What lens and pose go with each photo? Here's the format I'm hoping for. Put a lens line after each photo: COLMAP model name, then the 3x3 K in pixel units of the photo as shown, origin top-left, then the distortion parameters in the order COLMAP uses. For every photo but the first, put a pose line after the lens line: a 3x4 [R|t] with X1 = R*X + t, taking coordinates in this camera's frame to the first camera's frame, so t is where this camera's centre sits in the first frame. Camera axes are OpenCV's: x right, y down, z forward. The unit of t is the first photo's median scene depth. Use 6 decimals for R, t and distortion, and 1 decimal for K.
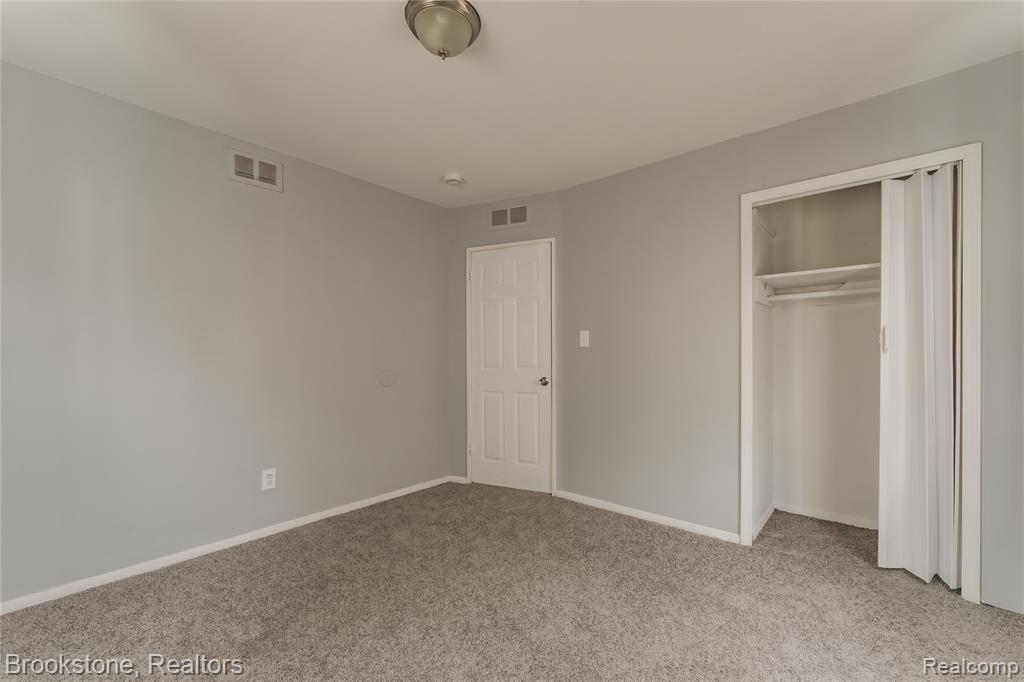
lens RADIAL K [[412.4, 0, 518.6], [0, 412.4, 360.1], [0, 0, 1]] dist [-0.001674, 0.000219]
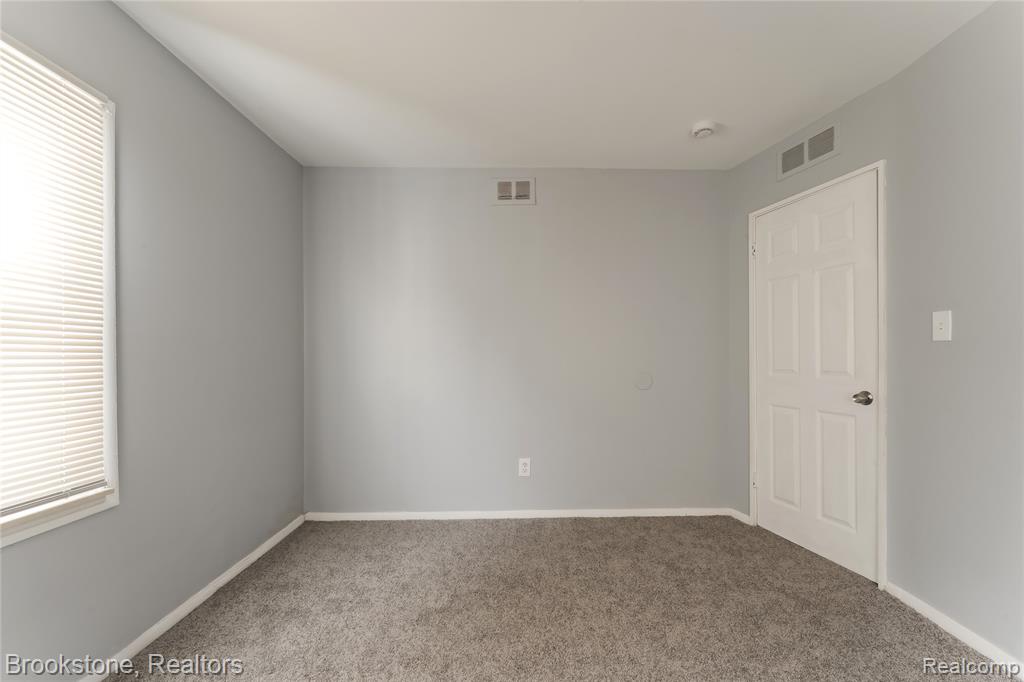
lens RADIAL K [[412.4, 0, 548.0], [0, 412.4, 357.4], [0, 0, 1]] dist [-0.001674, 0.000219]
pose [[0.679008, 0.006678, -0.734100, 0.201365], [-0.009177, 0.999958, 0.000607, -0.005348], [0.734073, 0.006325, 0.679041, 0.241261]]
